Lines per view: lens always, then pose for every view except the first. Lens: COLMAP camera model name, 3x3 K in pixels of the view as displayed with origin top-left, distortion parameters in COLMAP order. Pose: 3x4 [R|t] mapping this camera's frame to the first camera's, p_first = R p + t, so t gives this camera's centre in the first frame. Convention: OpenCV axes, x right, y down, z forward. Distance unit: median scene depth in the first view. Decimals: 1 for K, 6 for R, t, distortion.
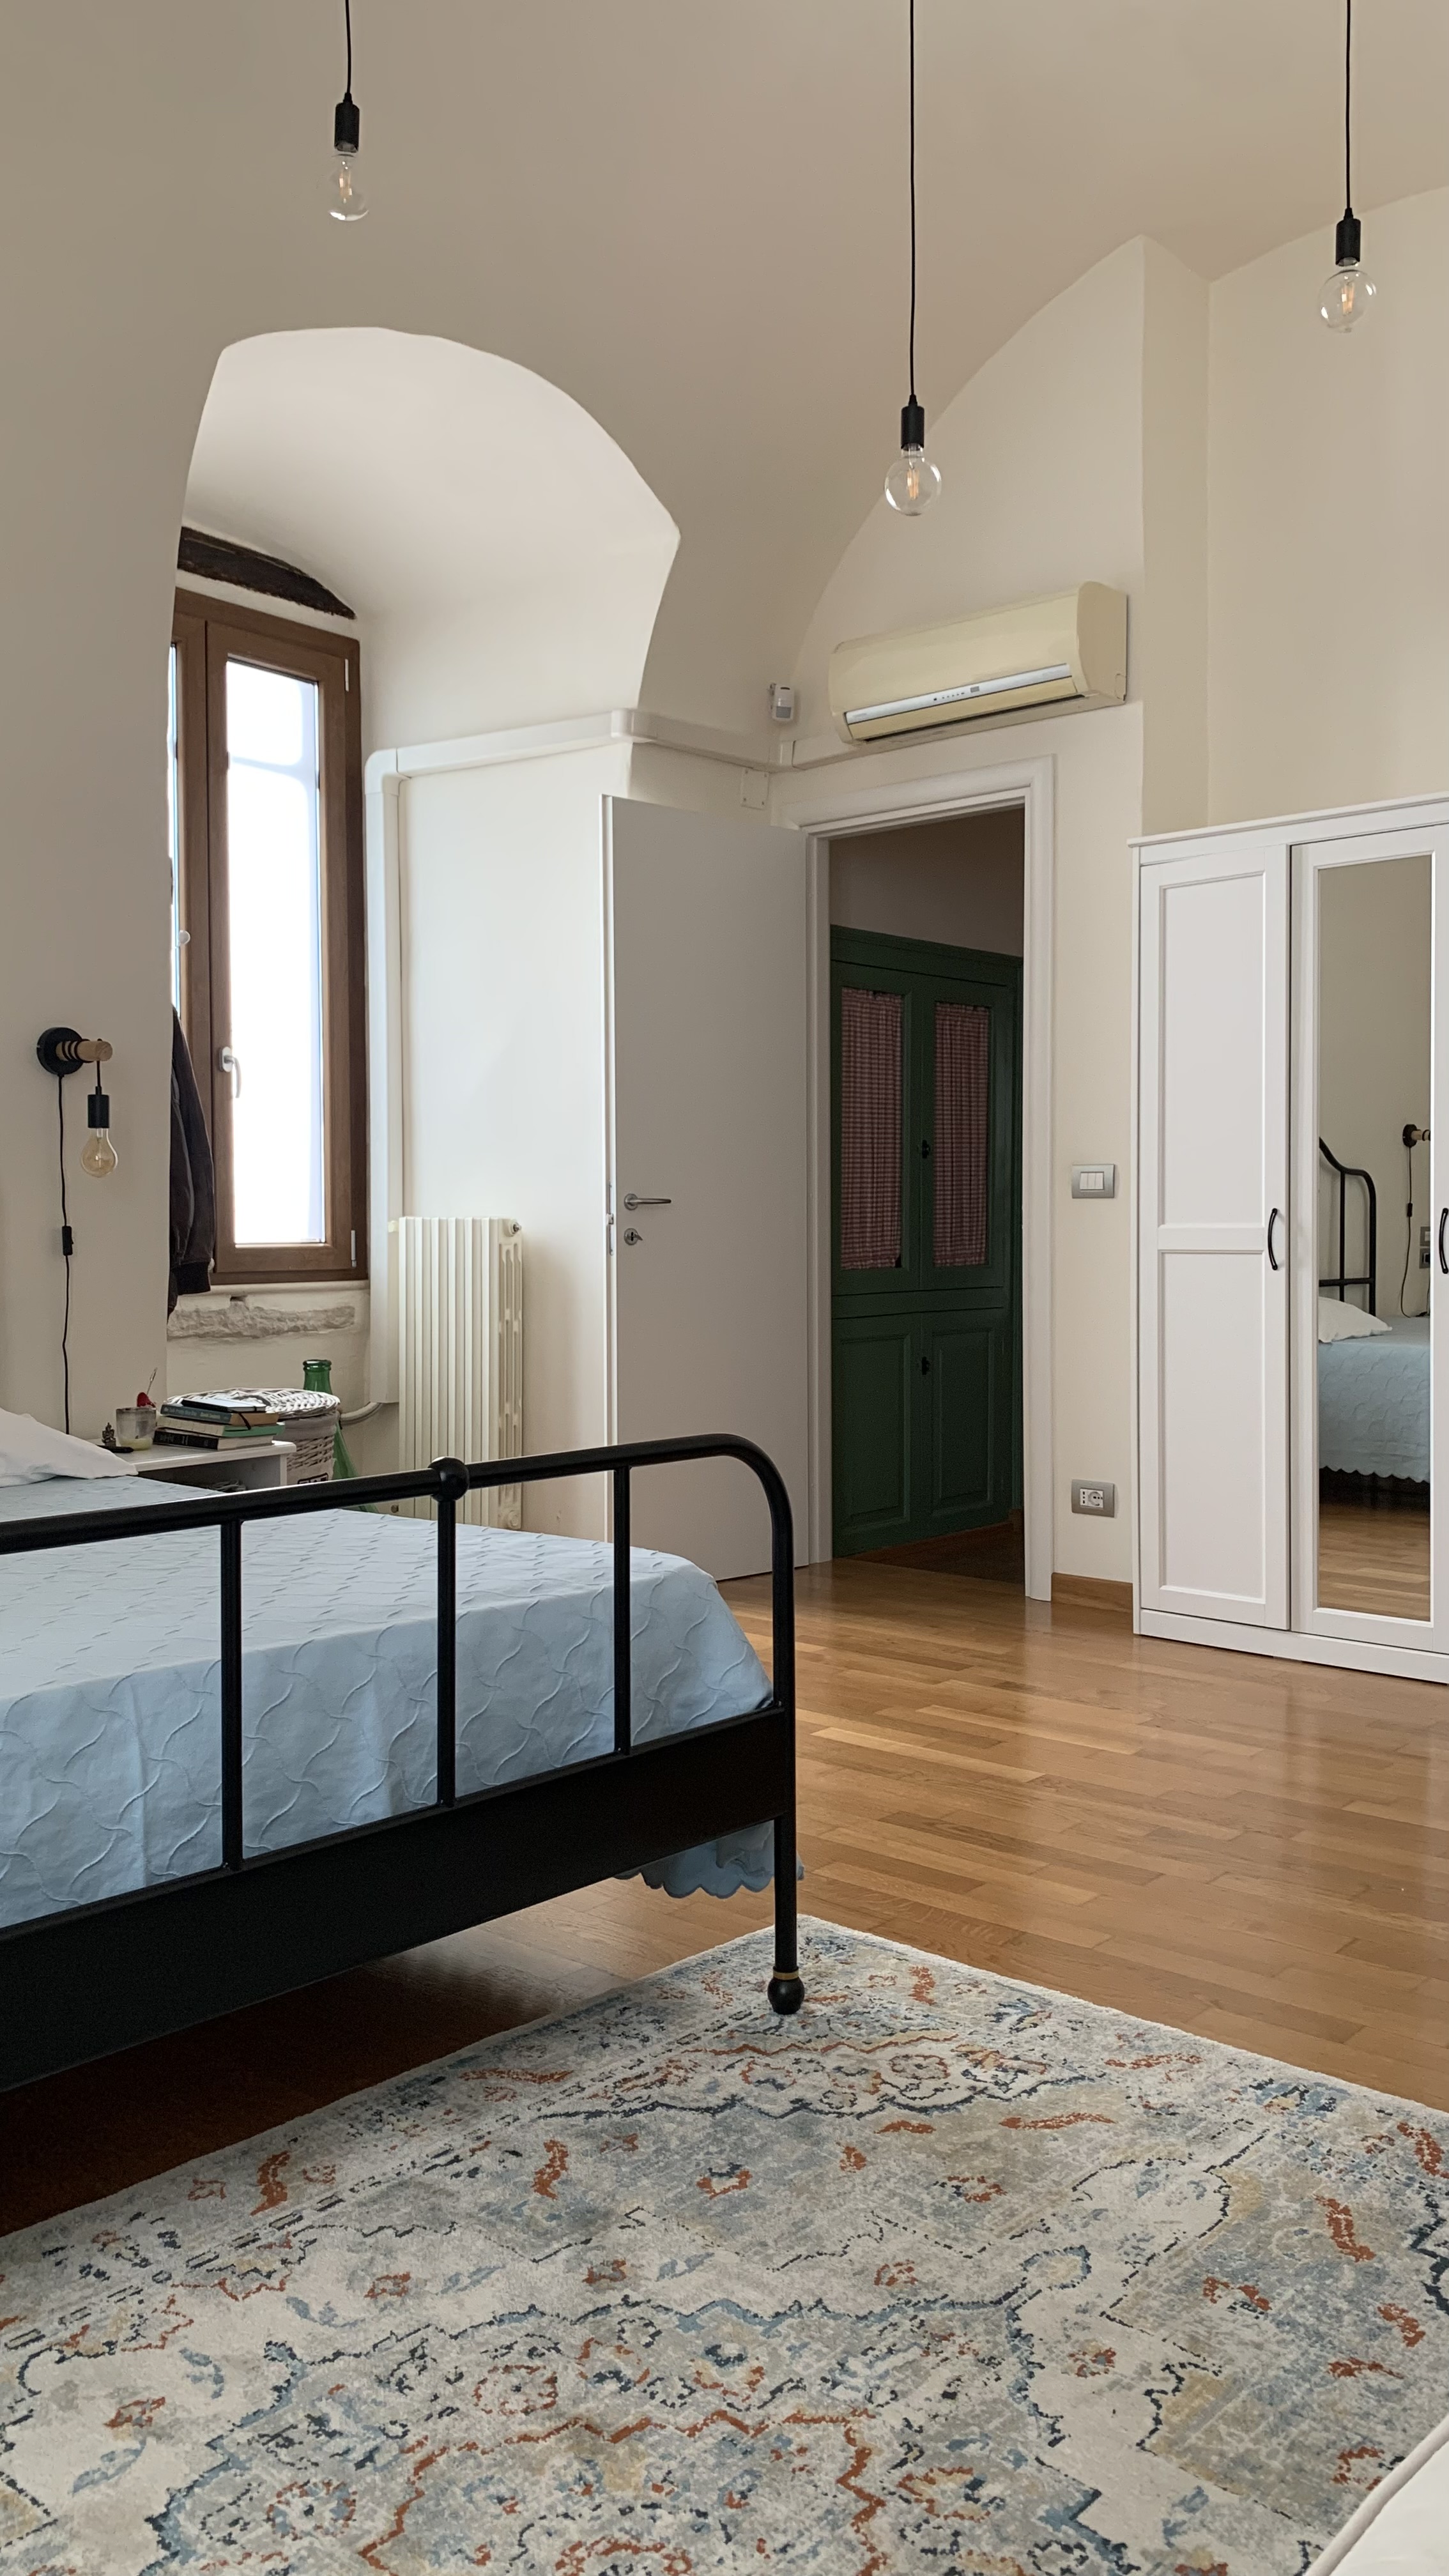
lens RADIAL K [[1958.9, 0, 697.7], [0, 1958.9, 1275.5], [0, 0, 1]] dist [0.053187, -0.071147]
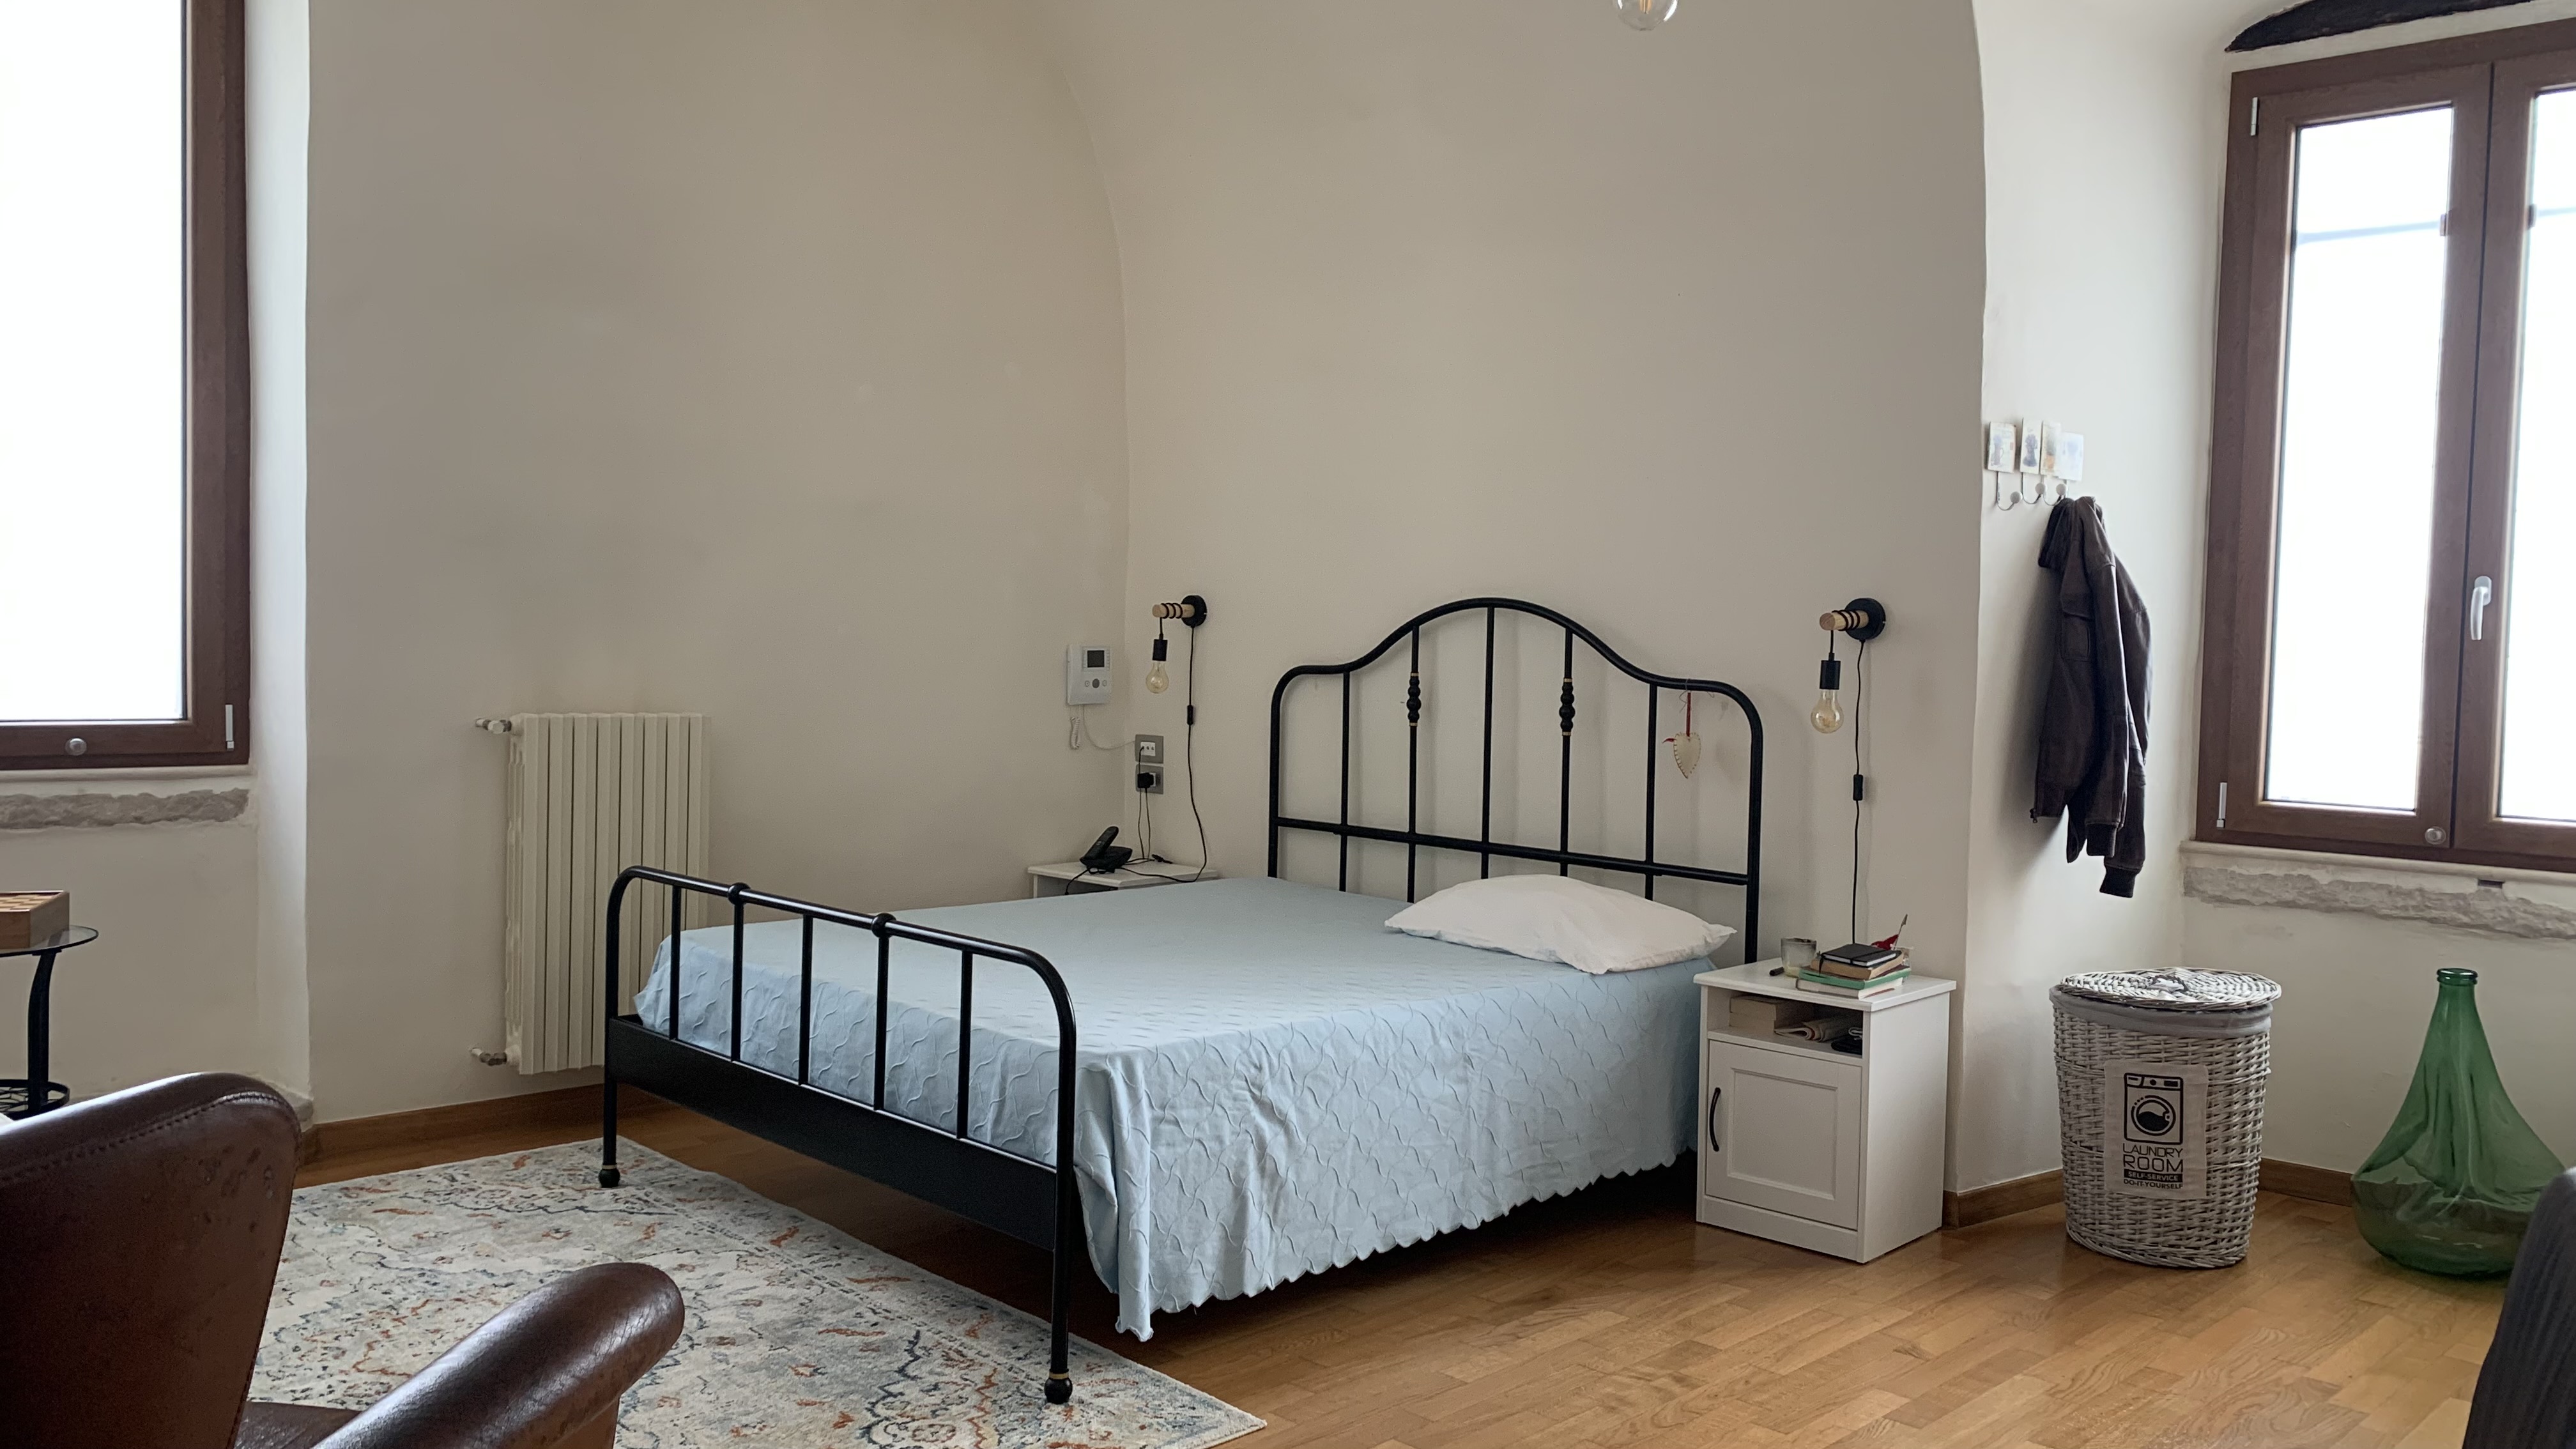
lens RADIAL K [[1958.9, 0, 1310.7], [0, 1958.9, 720.7], [0, 0, 1]] dist [0.053187, -0.071147]
pose [[-0.048608, 0.040825, -0.997983, 1.394543], [-0.051916, 0.997710, 0.043342, -0.151511], [0.997468, 0.053918, -0.046377, 1.267114]]
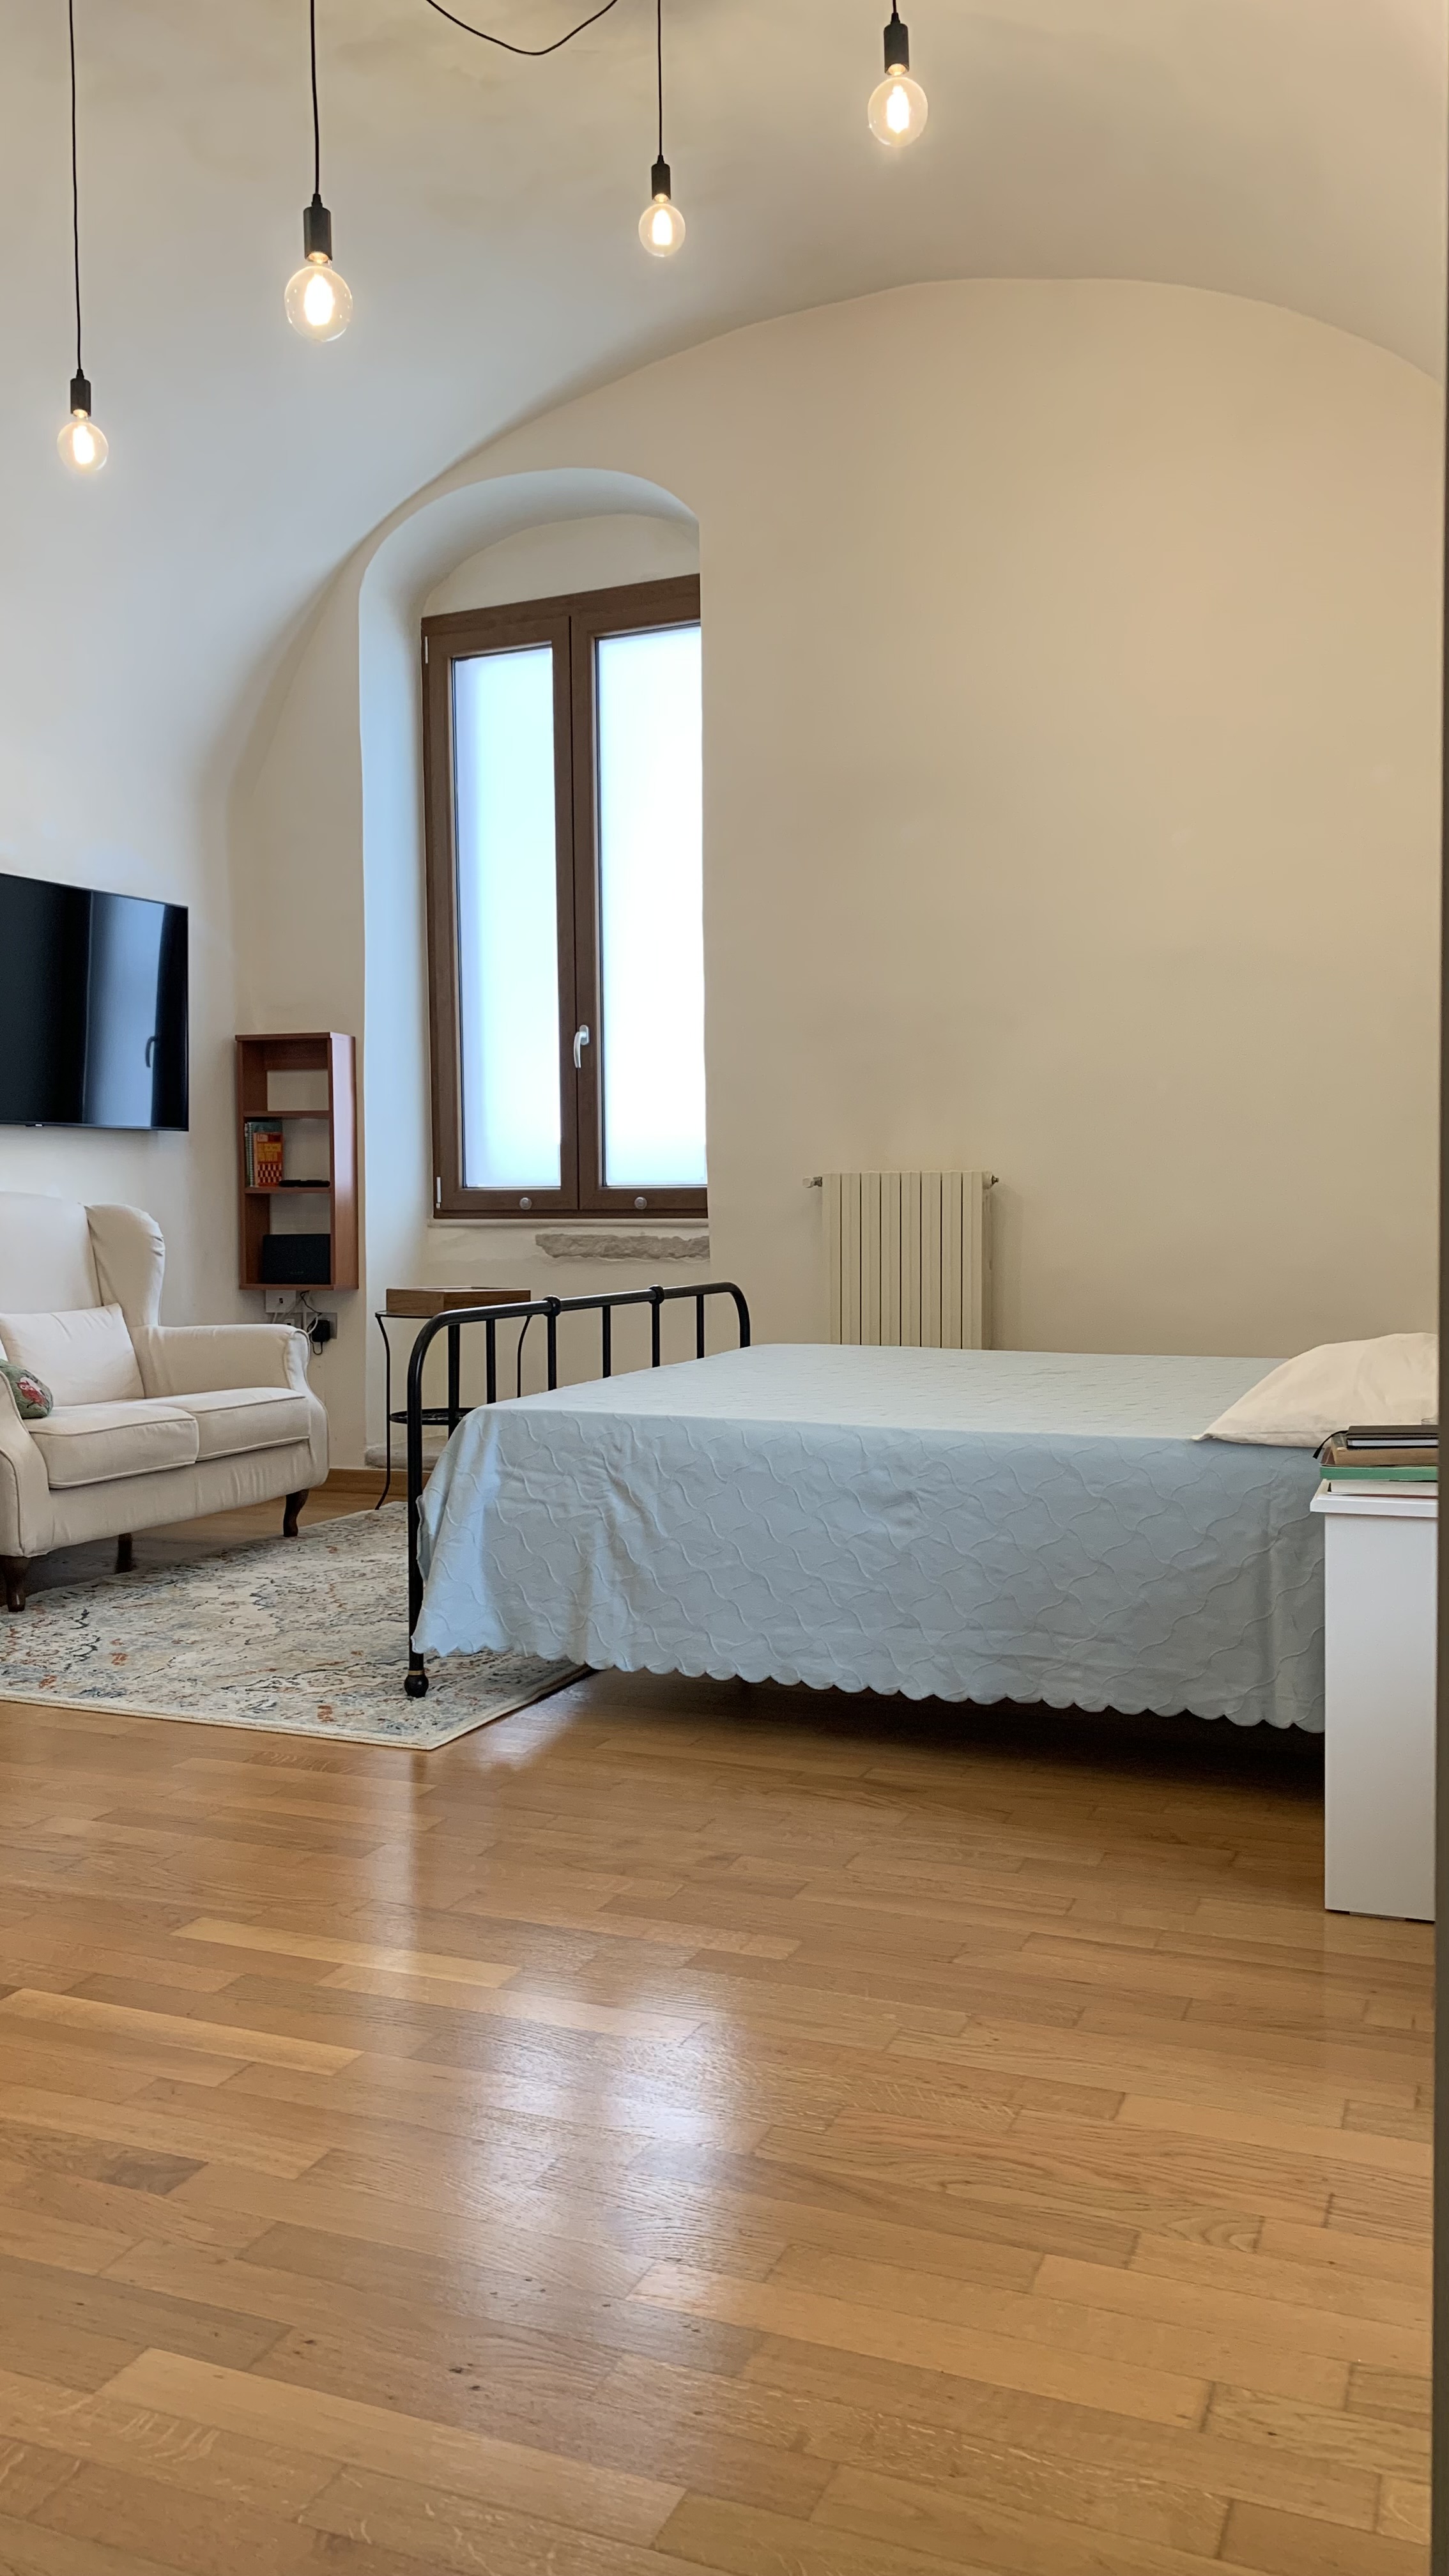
lens RADIAL K [[1958.9, 0, 726.2], [0, 1958.9, 1282.2], [0, 0, 1]] dist [0.053187, -0.071147]
pose [[-0.944436, 0.017049, -0.328254, 0.329653], [-0.004364, 0.997915, 0.064387, -0.047549], [0.328667, 0.062242, -0.942393, 2.621818]]
